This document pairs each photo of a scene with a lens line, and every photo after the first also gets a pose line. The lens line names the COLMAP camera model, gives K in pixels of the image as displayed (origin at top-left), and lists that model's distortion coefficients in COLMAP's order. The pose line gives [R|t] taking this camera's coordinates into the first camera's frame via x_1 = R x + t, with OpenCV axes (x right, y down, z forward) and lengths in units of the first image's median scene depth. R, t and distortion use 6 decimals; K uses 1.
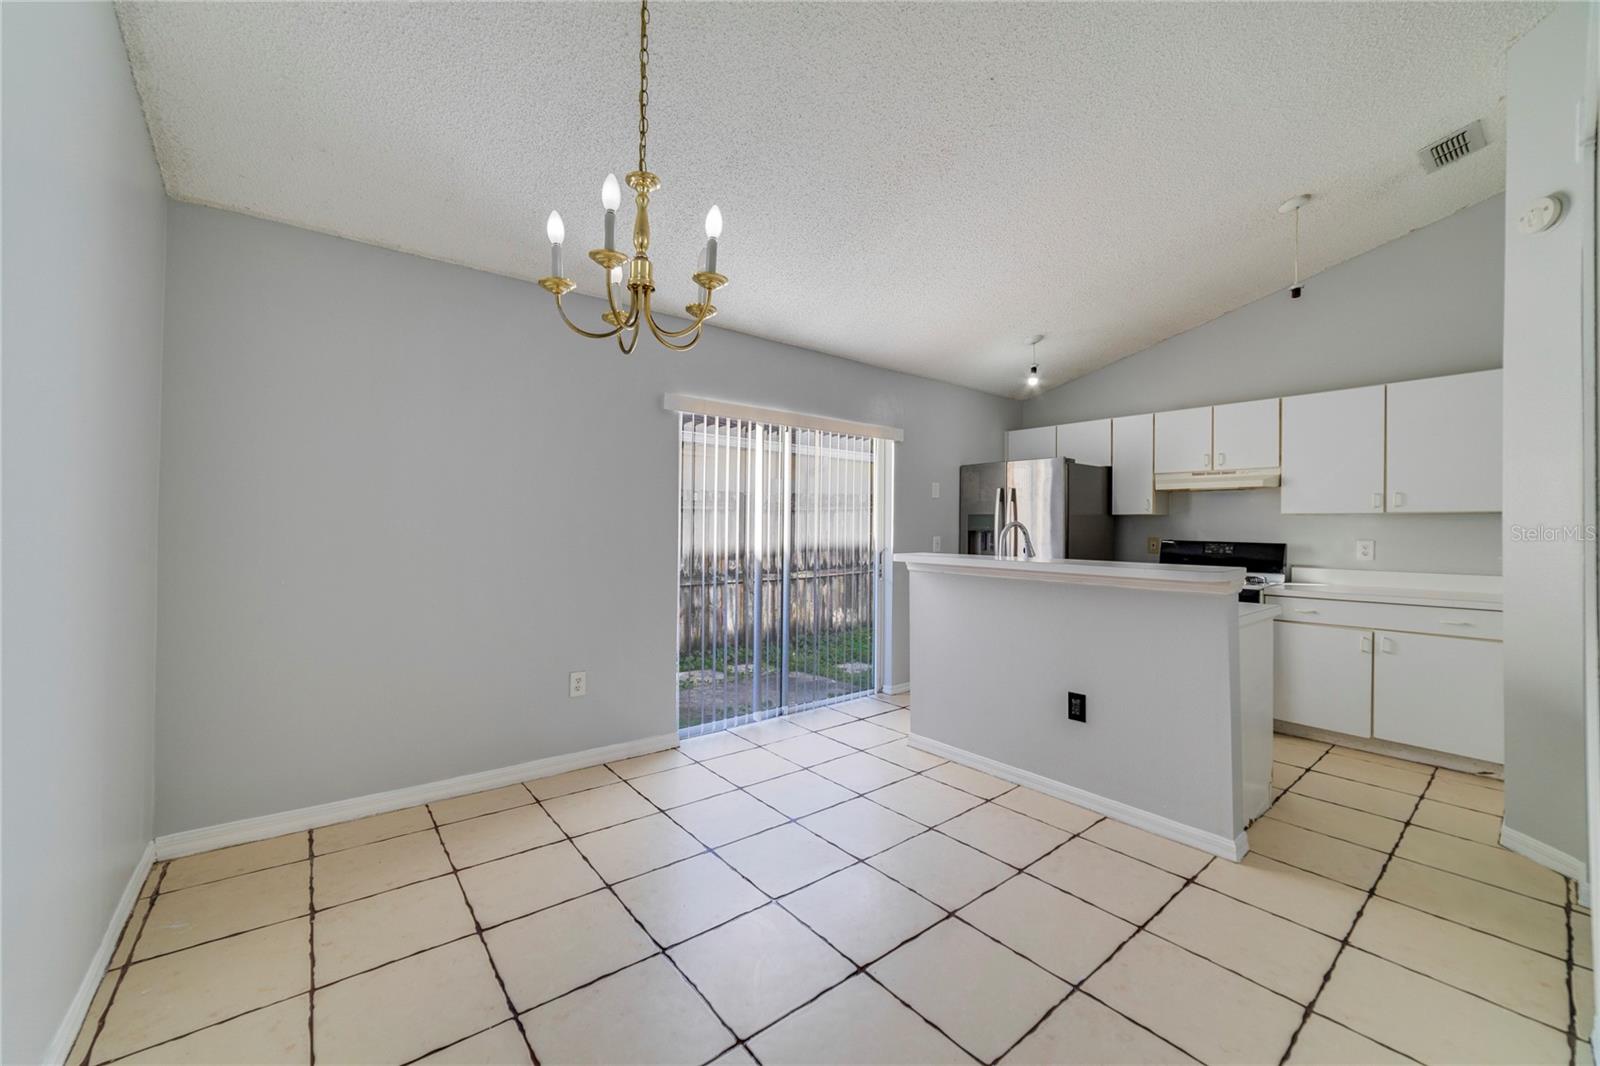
lens RADIAL K [[616.7, 0, 786.5], [0, 616.7, 526.2], [0, 0, 1]] dist [-0.024977, 0.008173]
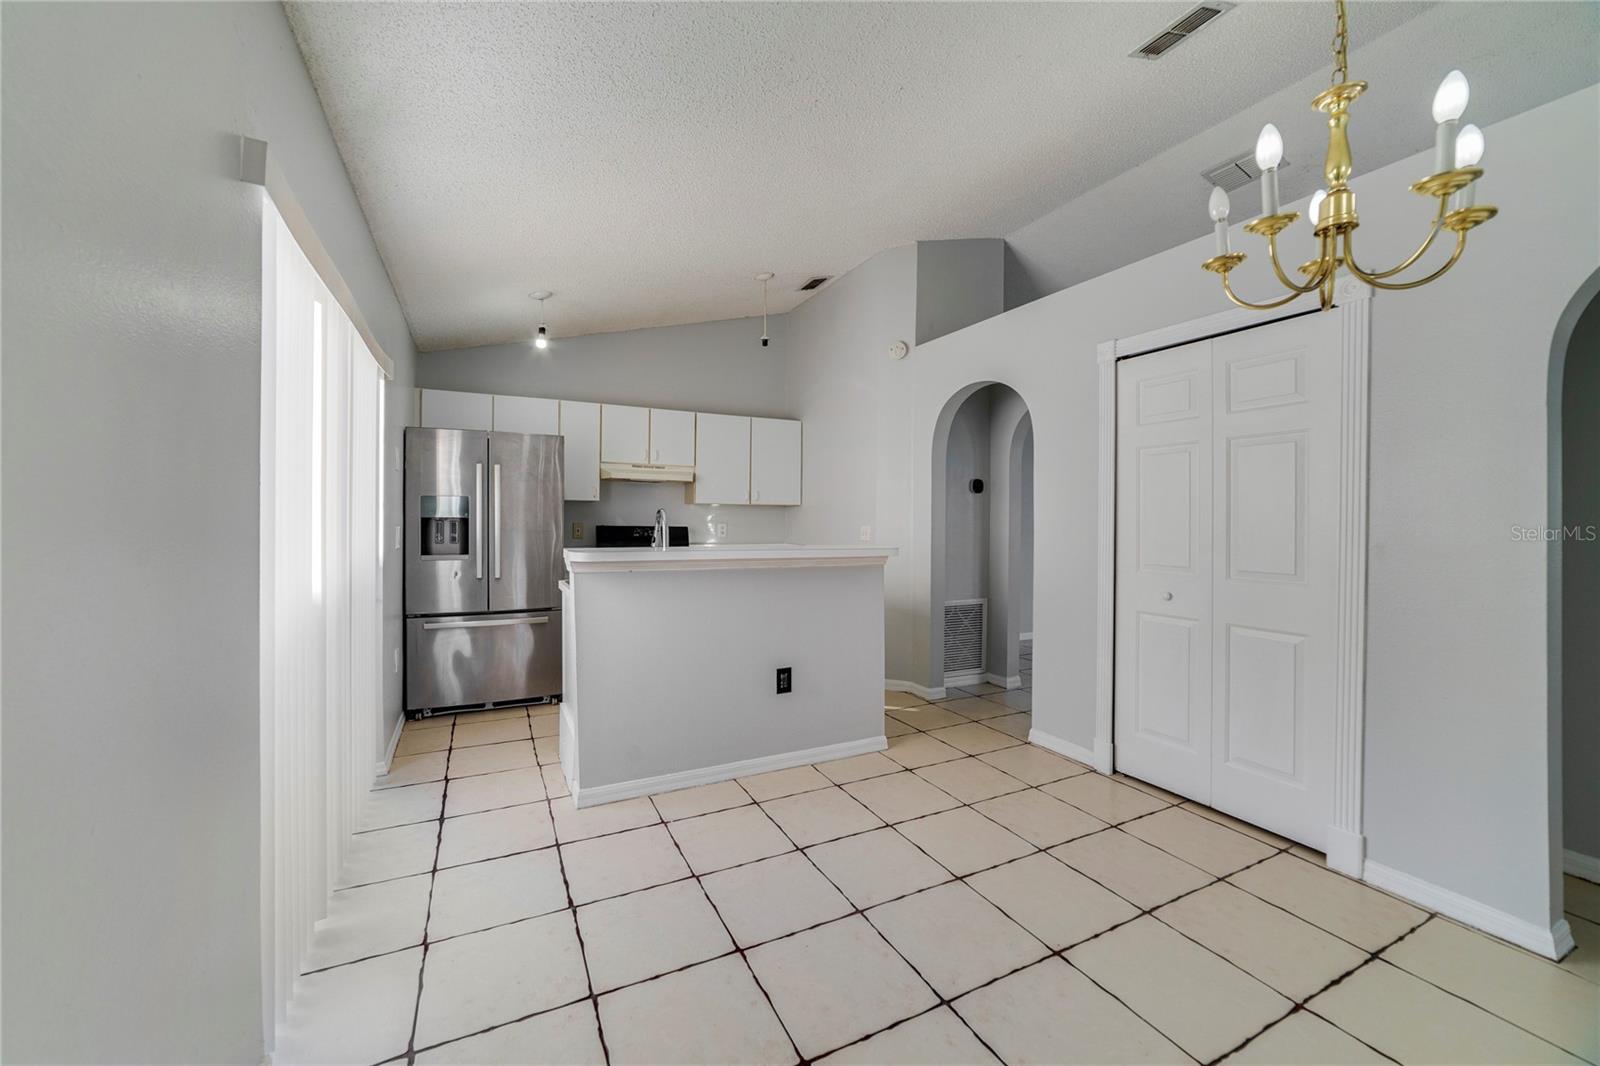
lens RADIAL K [[616.0, 0, 785.9], [0, 616.0, 528.0], [0, 0, 1]] dist [-0.041022, 0.011865]
pose [[0.206898, -0.022243, 0.978110, -0.392509], [-0.009152, 0.999654, 0.024669, -0.002258], [-0.978320, -0.014055, 0.206623, 0.515500]]
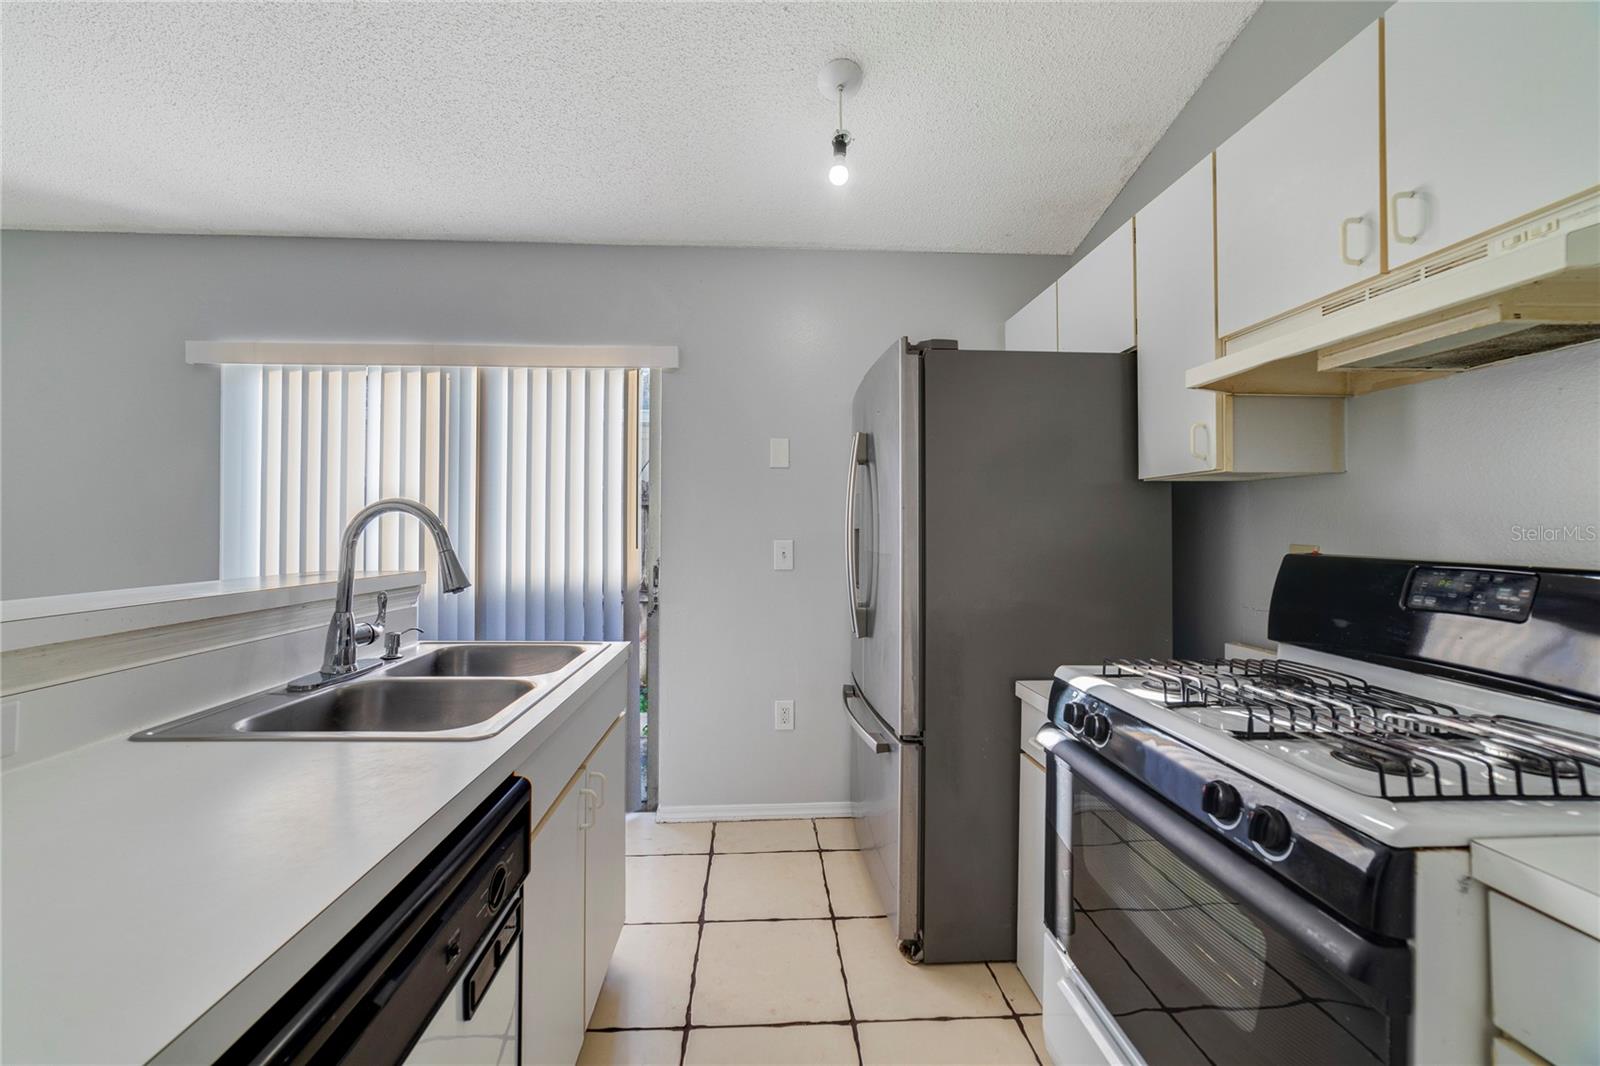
lens RADIAL K [[629.6, 0, 789.9], [0, 629.6, 524.0], [0, 0, 1]] dist [-0.020707, 0.008923]
pose [[0.816425, -0.015363, -0.577247, 0.663043], [0.006733, 0.999831, -0.017086, 0.014236], [0.577412, 0.010063, 0.816391, 0.669355]]
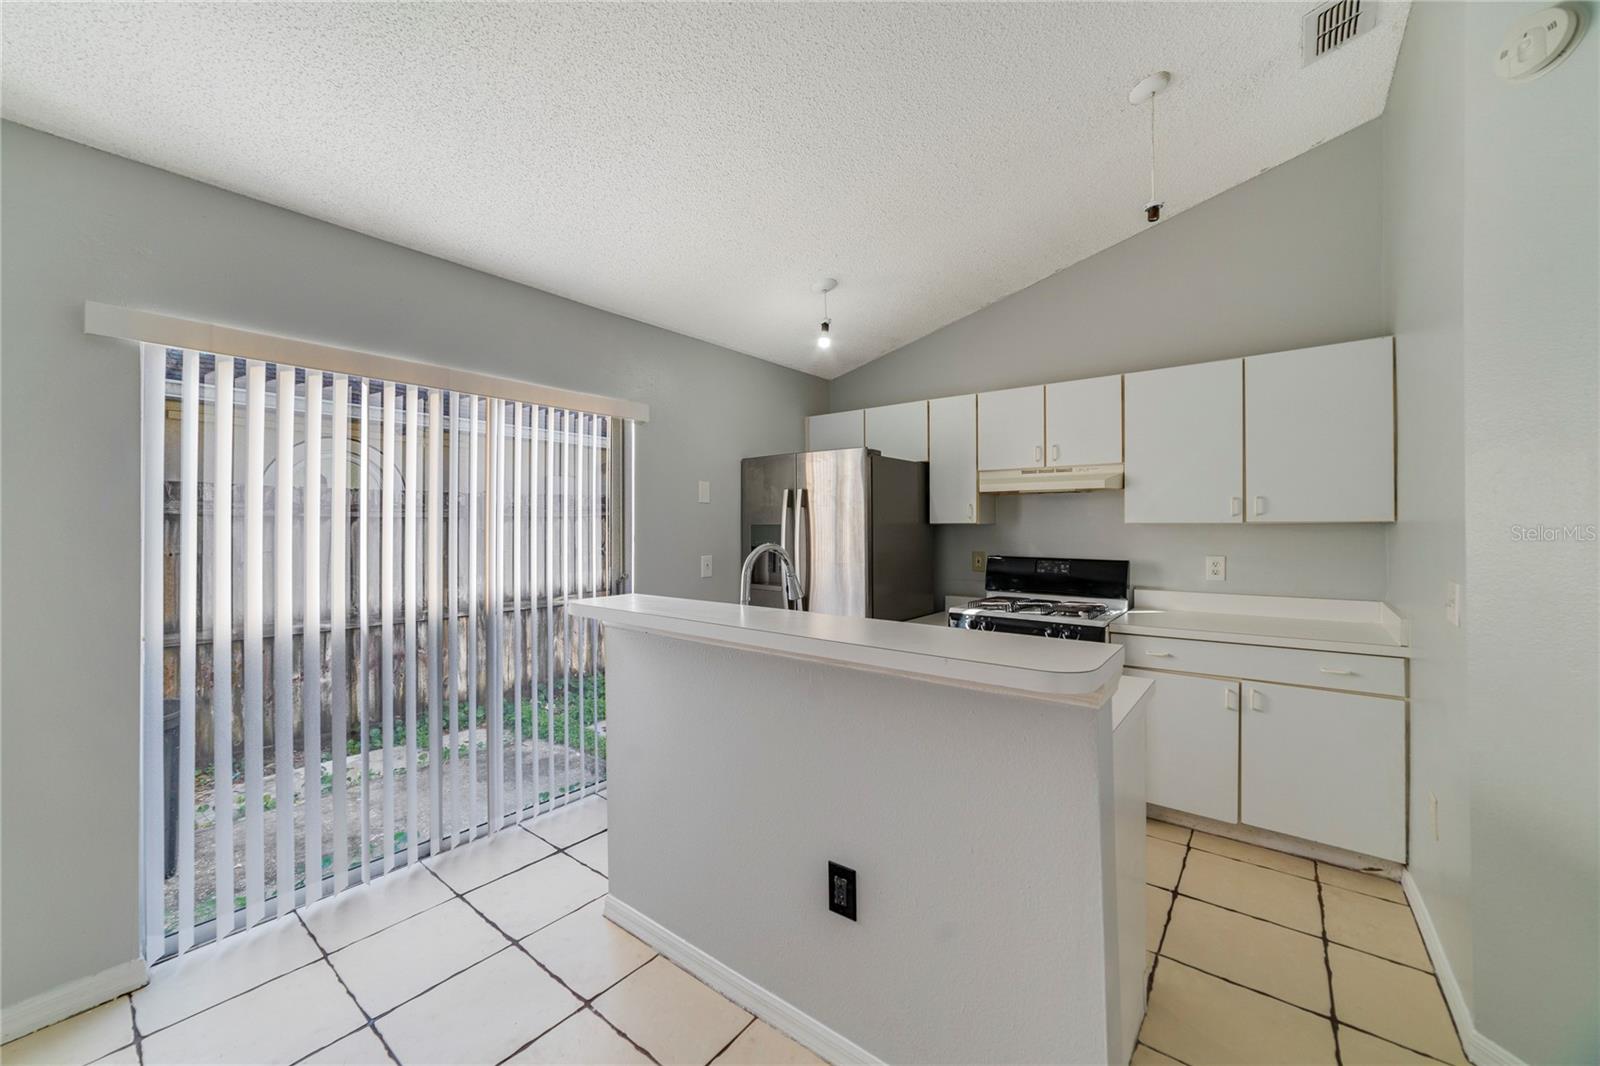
lens RADIAL K [[616.0, 0, 785.9], [0, 616.0, 528.0], [0, 0, 1]] dist [-0.041022, 0.011865]
pose [[0.974422, -0.011231, 0.224447, 0.204317], [0.010584, 0.999936, 0.004083, -0.021013], [-0.224478, -0.001603, 0.974478, 0.321466]]
